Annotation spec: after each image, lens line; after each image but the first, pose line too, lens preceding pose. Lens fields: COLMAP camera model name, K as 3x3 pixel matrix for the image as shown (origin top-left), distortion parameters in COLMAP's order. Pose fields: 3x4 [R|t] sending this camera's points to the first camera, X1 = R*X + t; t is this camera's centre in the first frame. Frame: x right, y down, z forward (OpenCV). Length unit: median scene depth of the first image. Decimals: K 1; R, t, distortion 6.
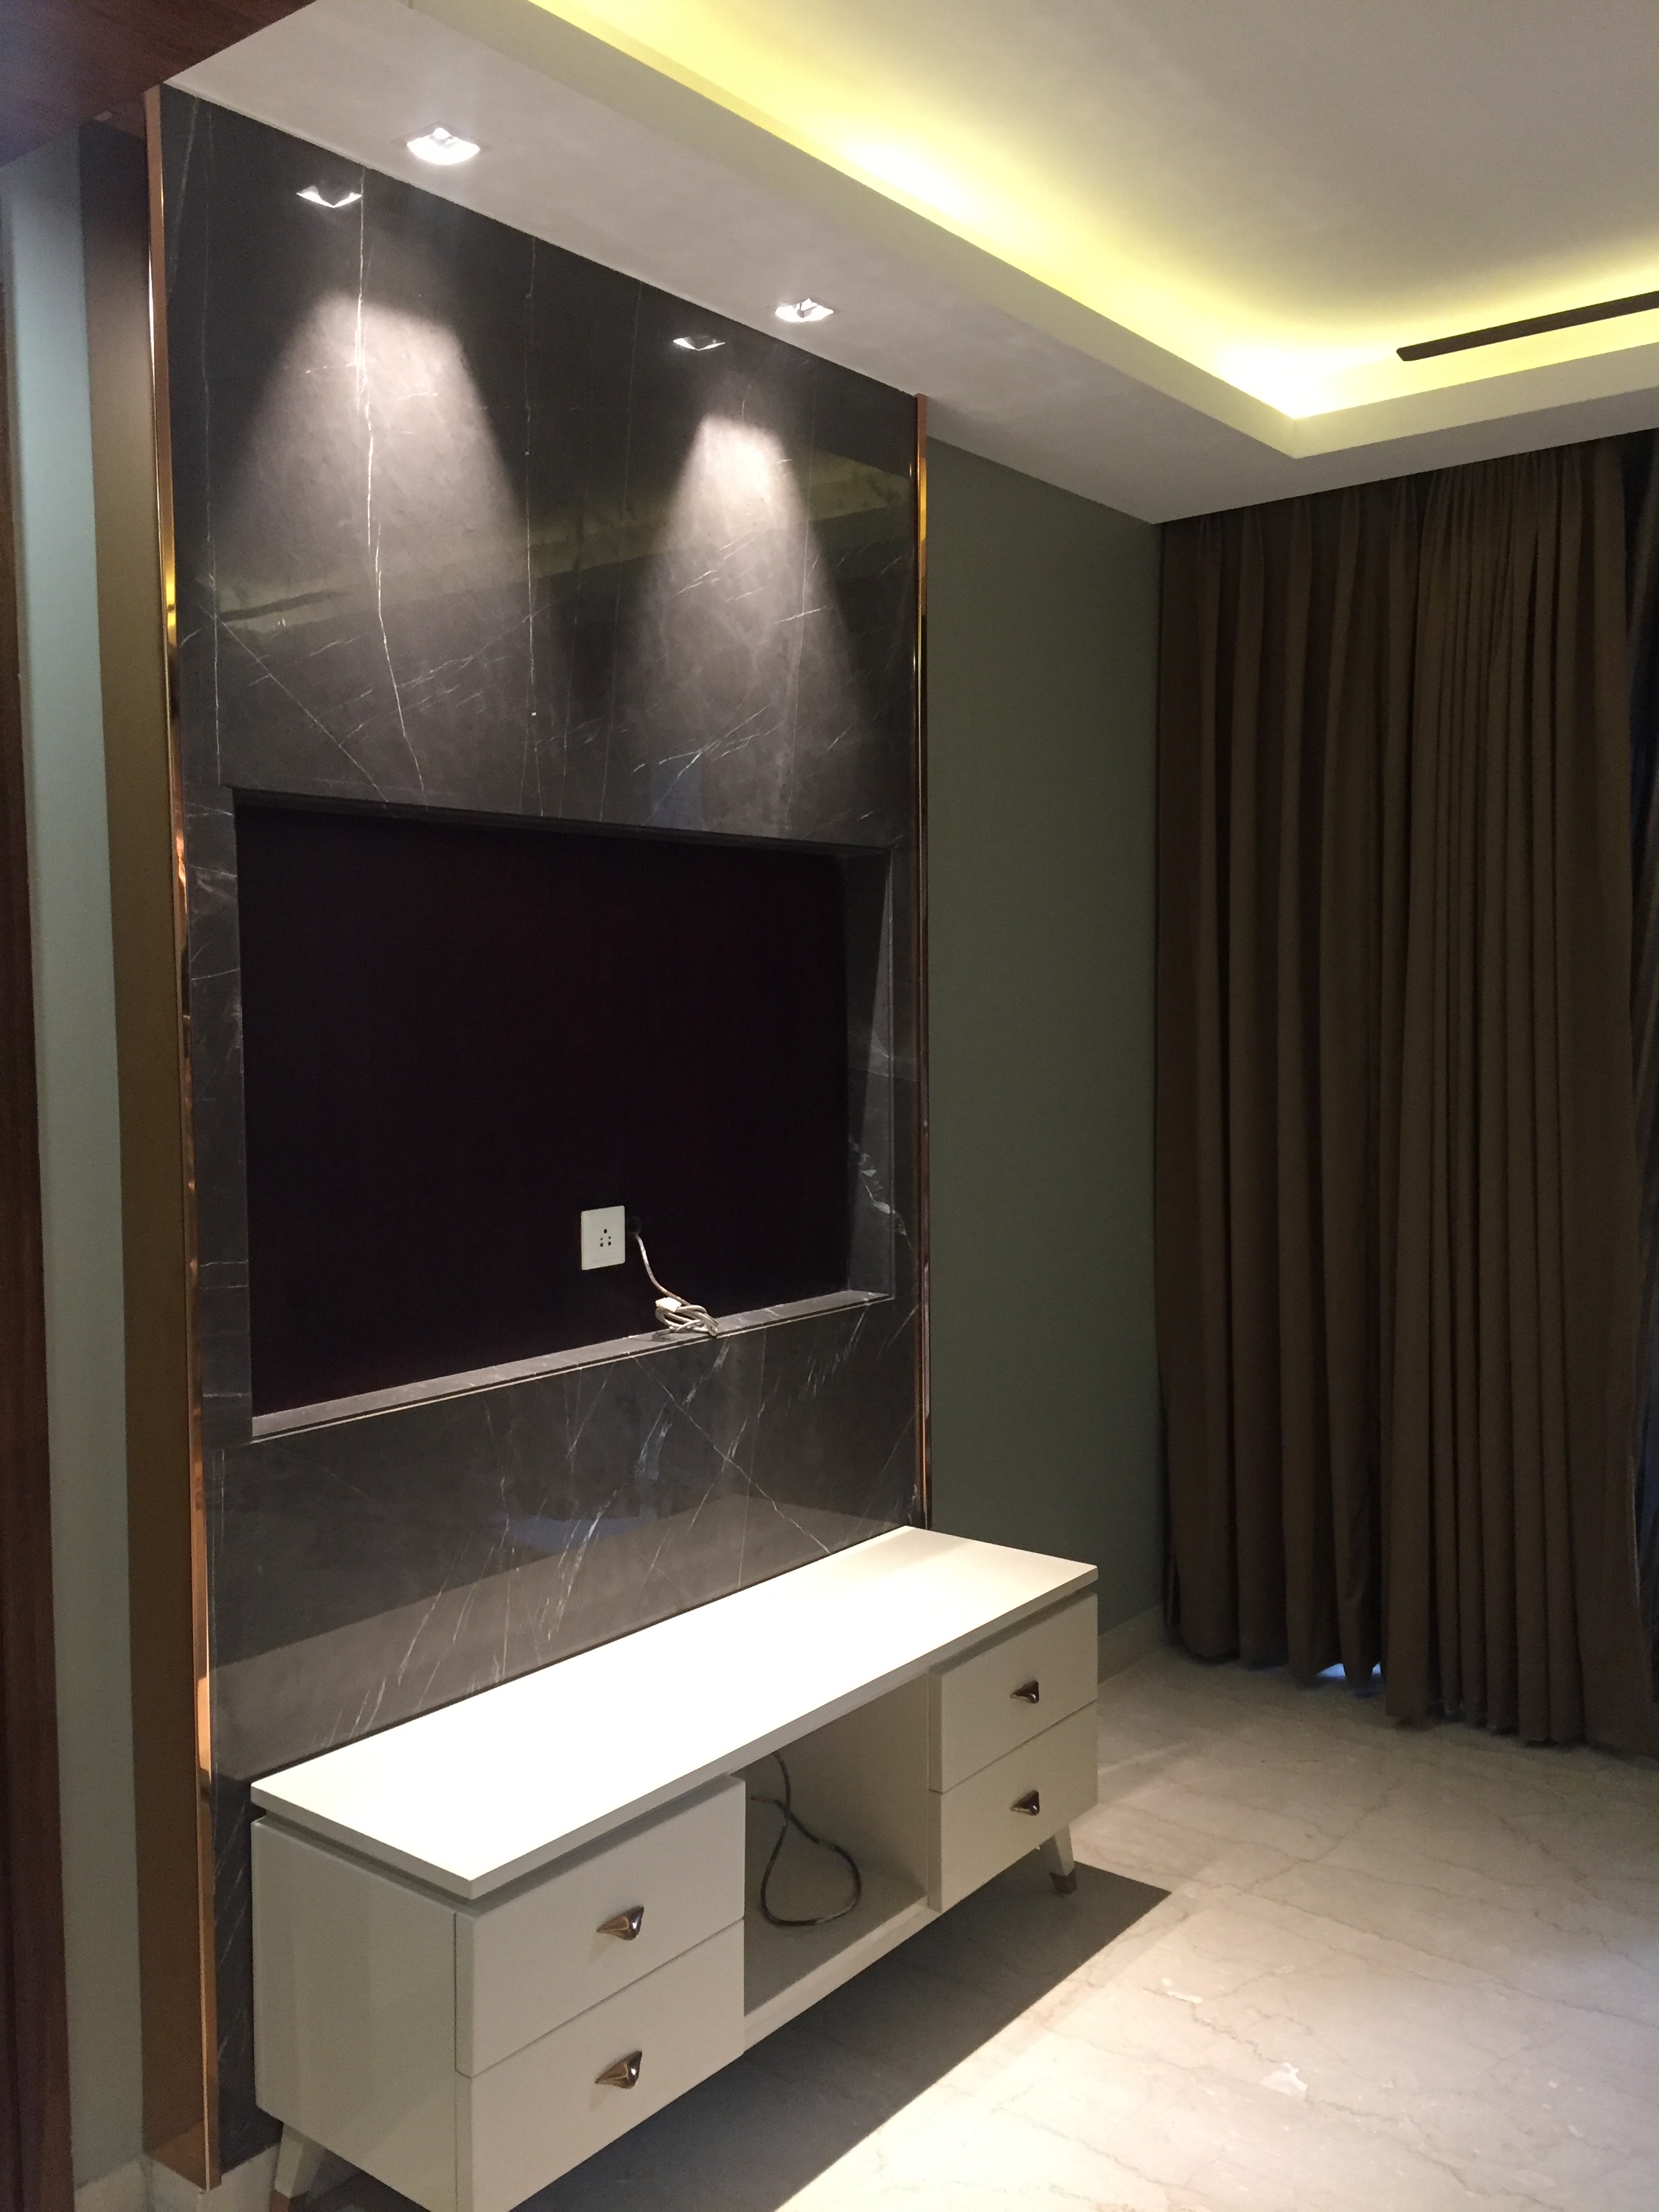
lens RADIAL K [[1862.5, 0, 844.0], [0, 1862.5, 1107.1], [0, 0, 1]] dist [0.054044, -0.067254]
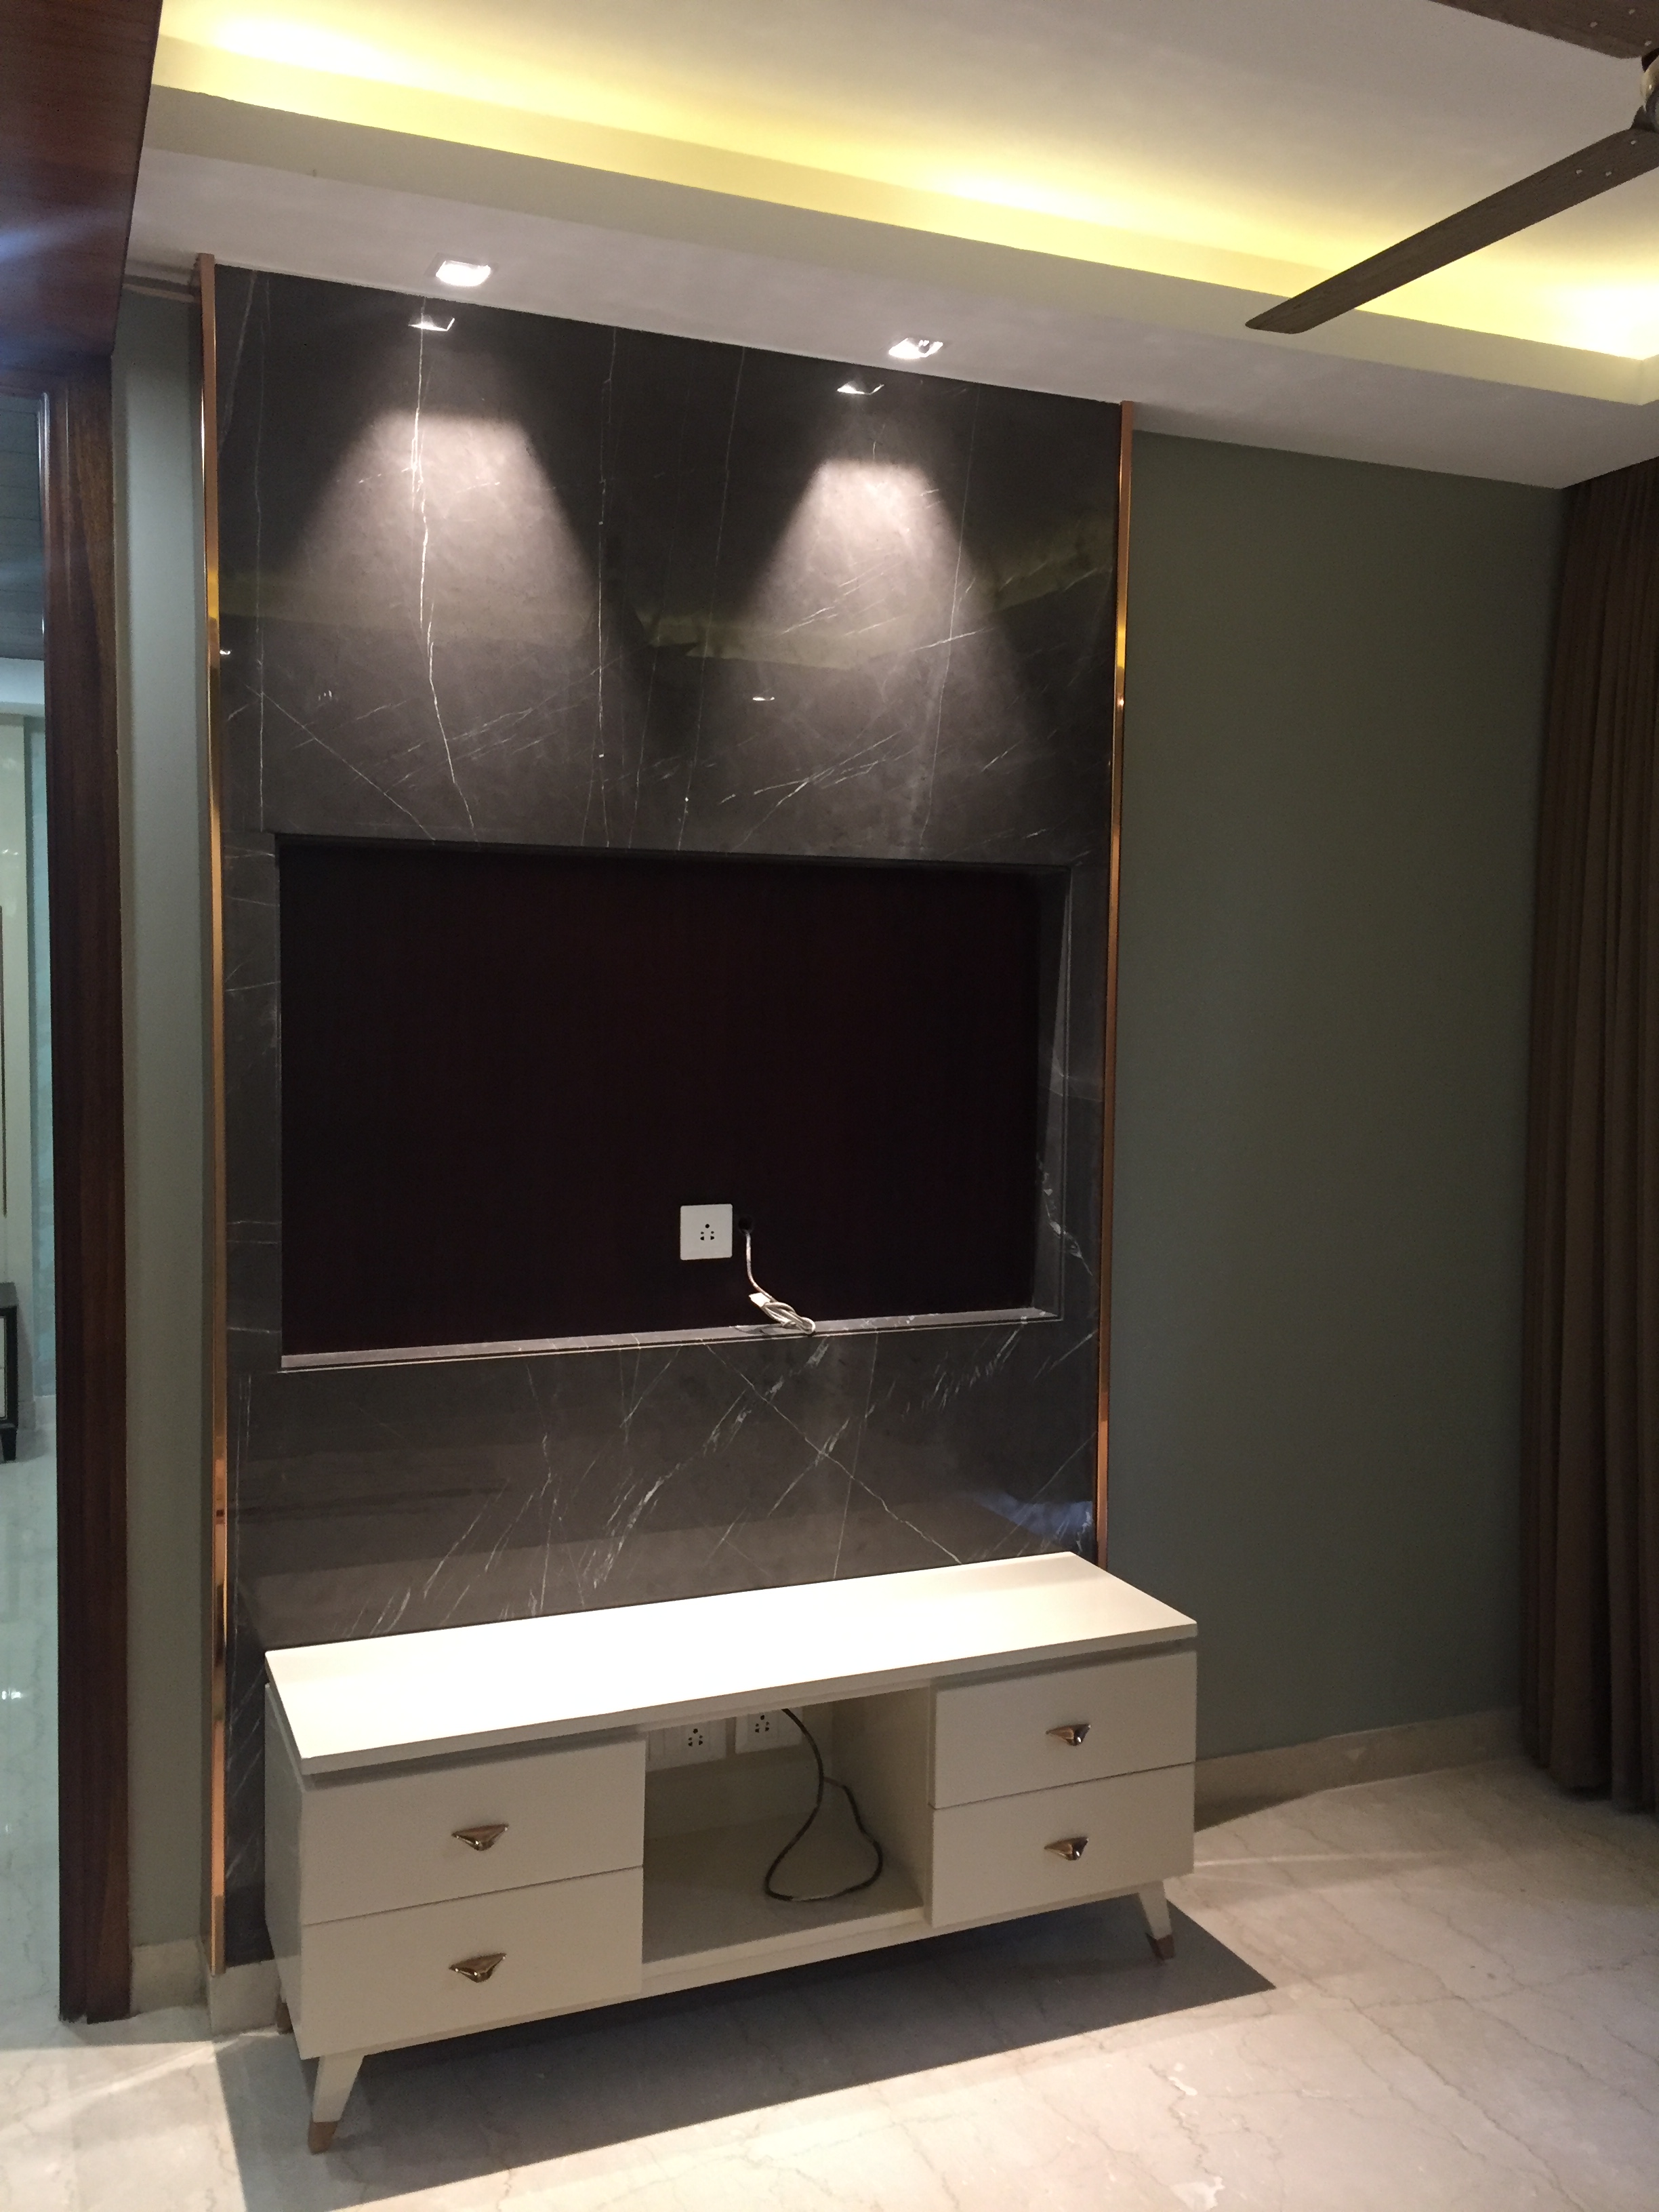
lens RADIAL K [[1862.5, 0, 832.7], [0, 1862.5, 1105.3], [0, 0, 1]] dist [0.054044, -0.067254]
pose [[0.878198, 0.045532, -0.476125, 0.448852], [-0.046874, 0.998860, 0.009063, -0.016893], [0.475994, 0.014358, 0.879331, 0.081417]]
